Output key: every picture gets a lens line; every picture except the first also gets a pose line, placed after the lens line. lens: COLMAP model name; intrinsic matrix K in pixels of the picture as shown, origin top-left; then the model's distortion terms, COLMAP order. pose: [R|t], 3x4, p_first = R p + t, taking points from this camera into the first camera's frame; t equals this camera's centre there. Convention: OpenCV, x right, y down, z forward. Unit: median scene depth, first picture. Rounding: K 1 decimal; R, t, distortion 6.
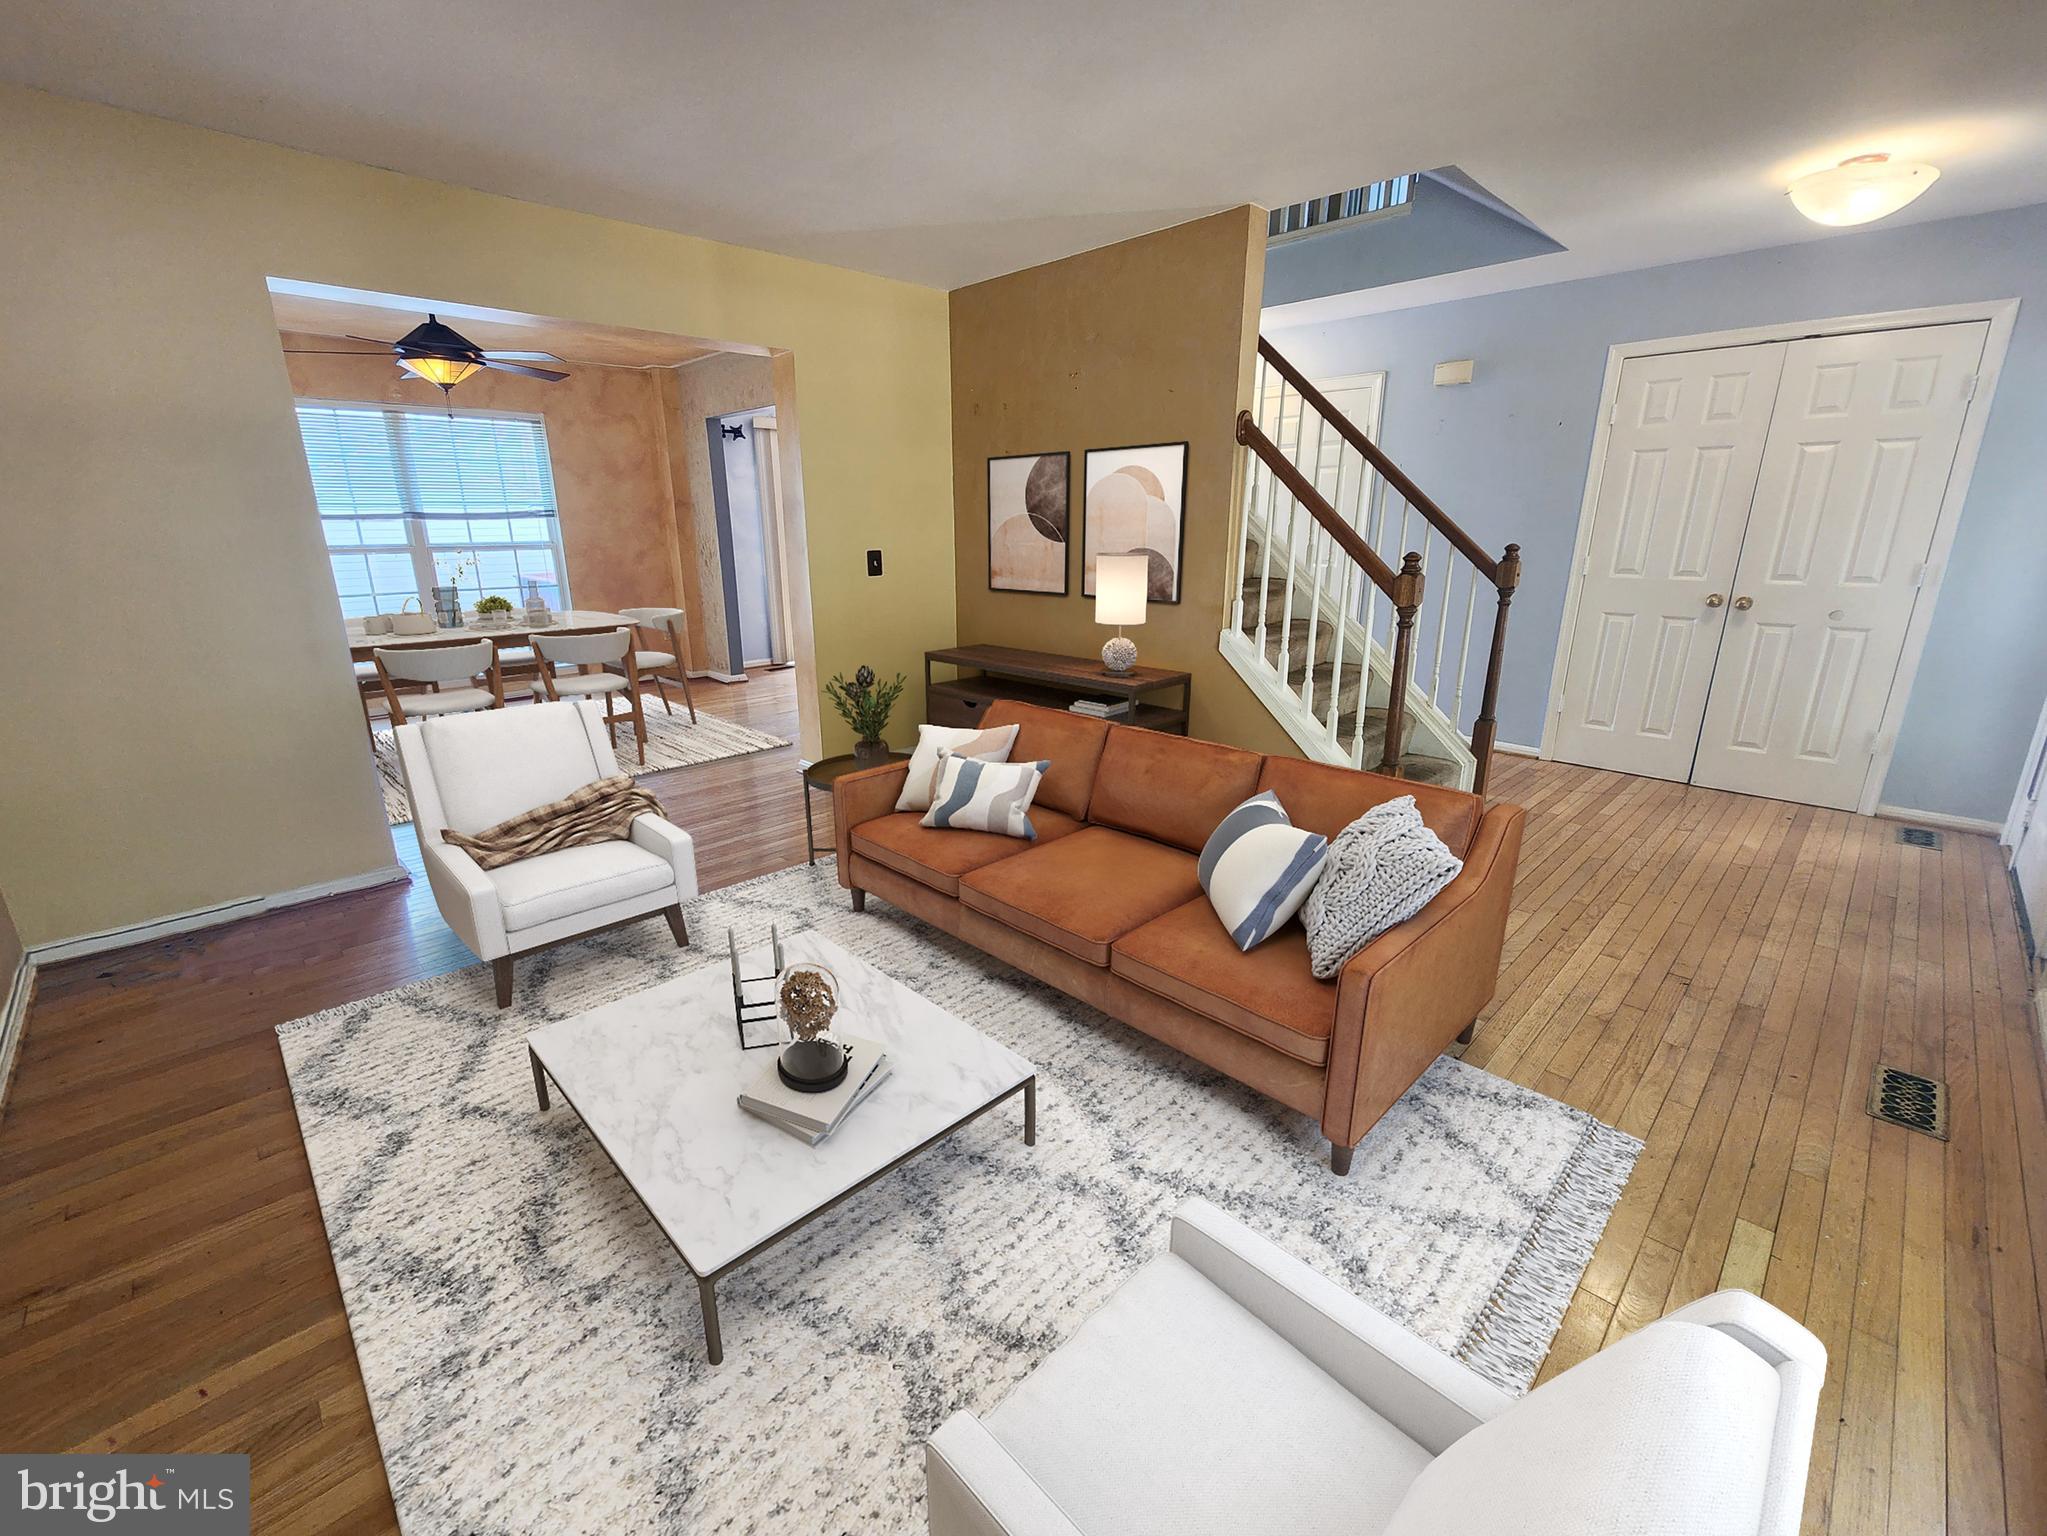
lens RADIAL K [[854.6, 0, 999.9], [0, 854.6, 758.9], [0, 0, 1]] dist [0.002804, -0.000358]
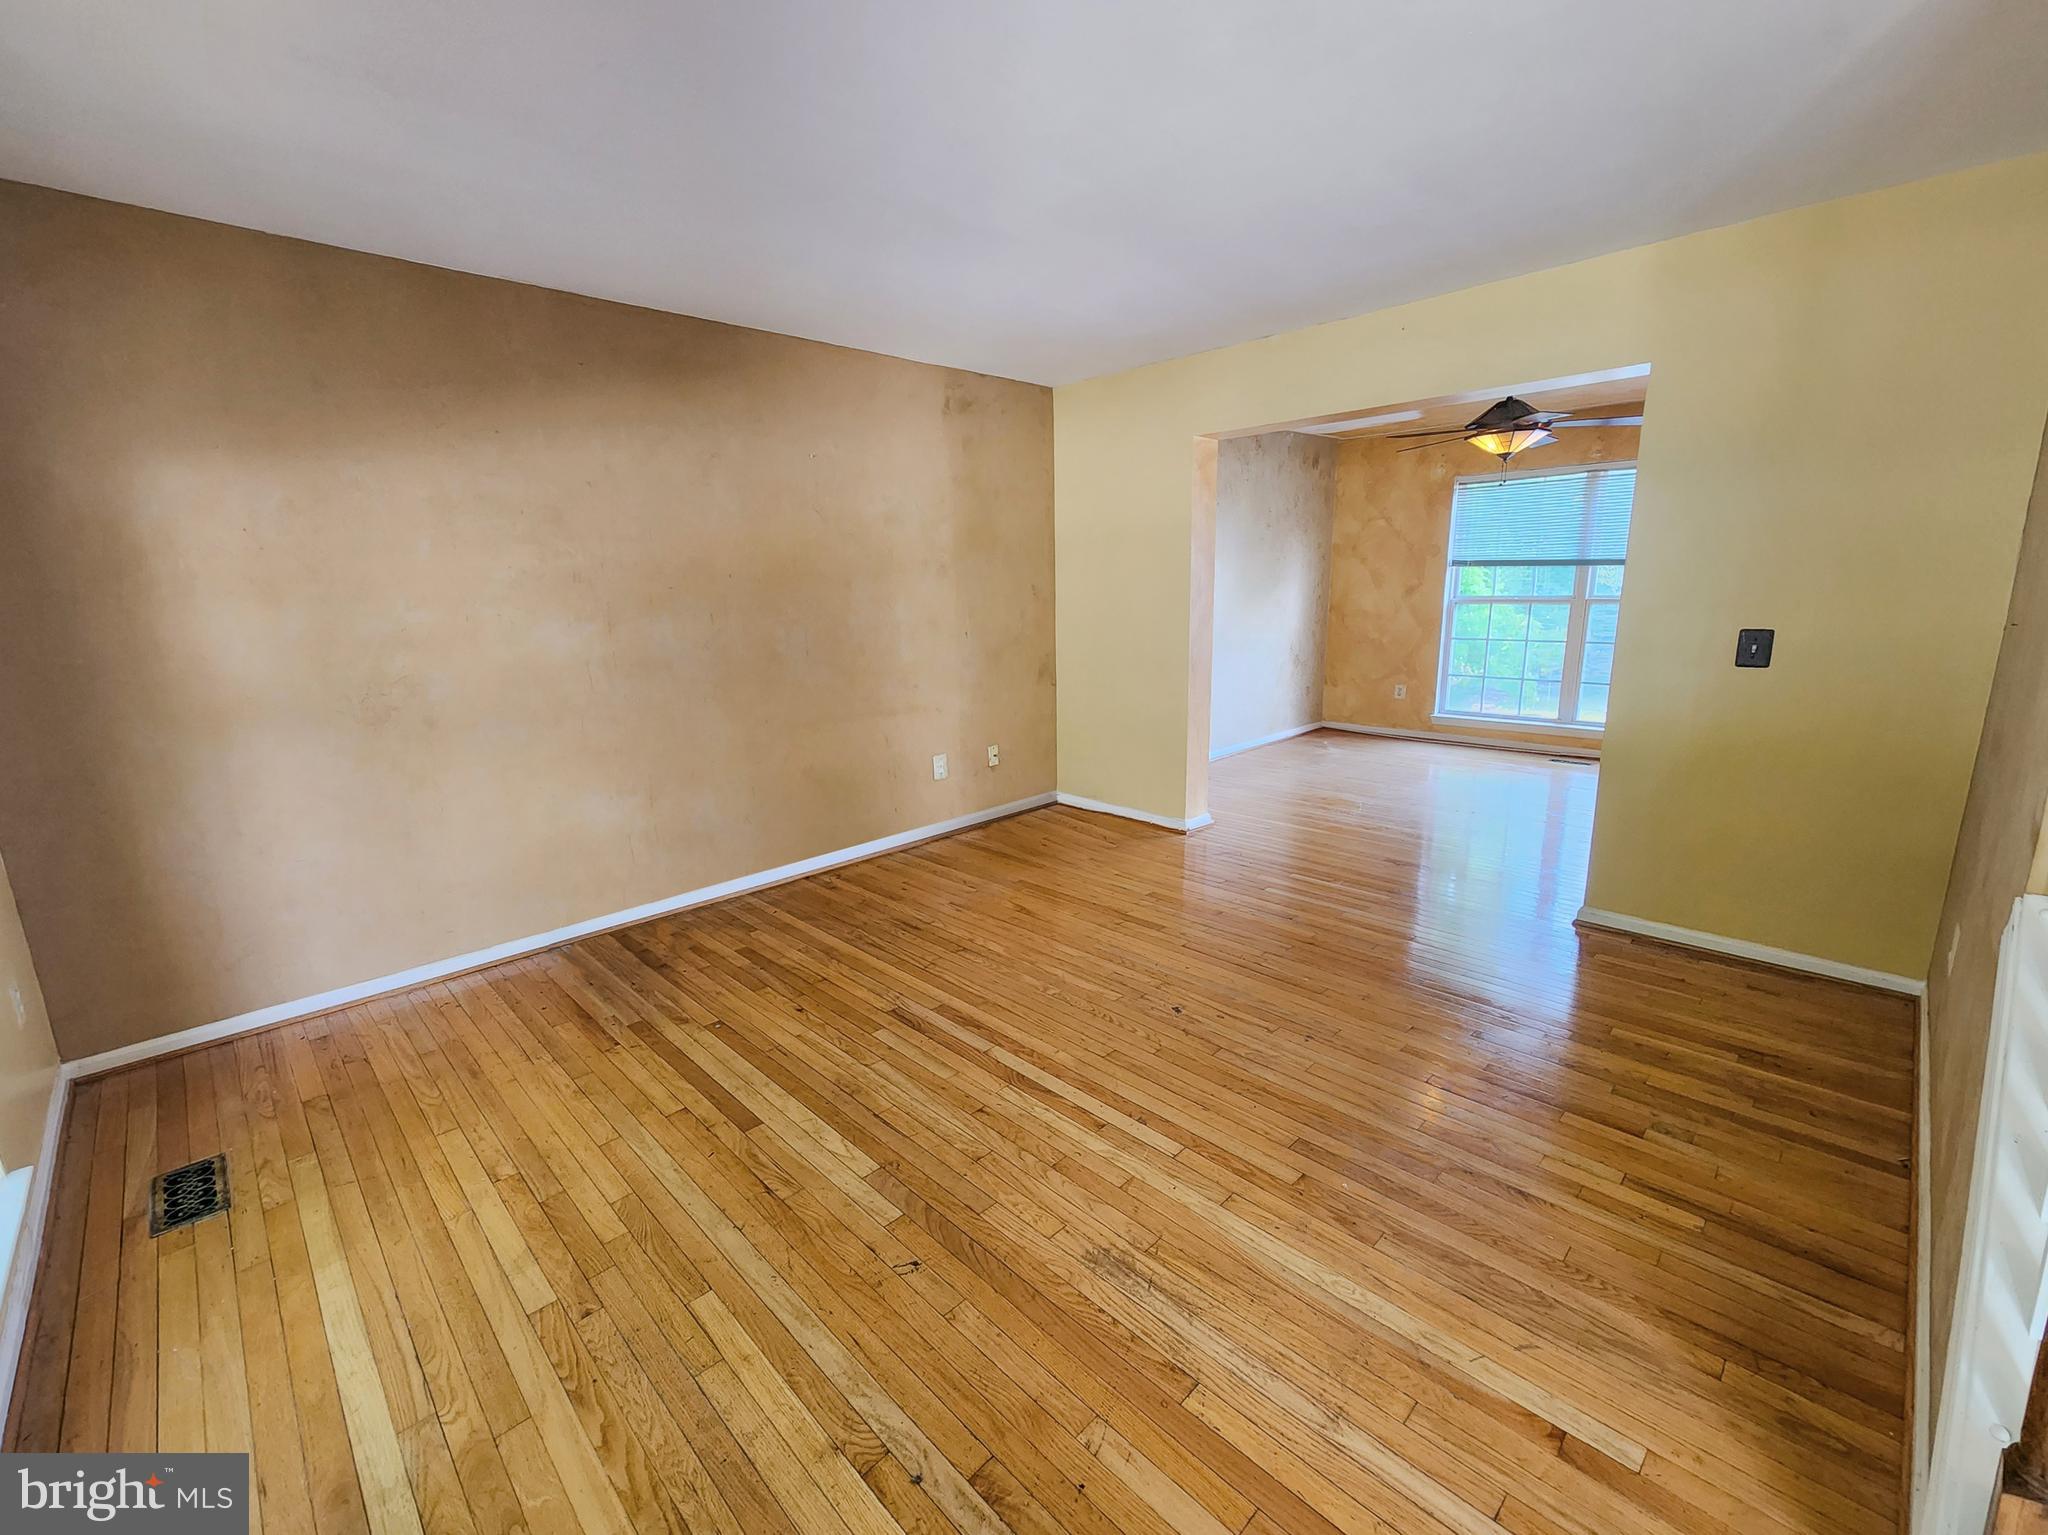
lens RADIAL K [[855.0, 0, 1000.3], [0, 855.0, 758.4], [0, 0, 1]] dist [0.002804, -0.000358]
pose [[0.013819, 0.213583, -0.976827, 0.715449], [-0.258540, 0.944463, 0.202849, -0.197687], [0.965902, 0.249745, 0.068272, 0.623135]]
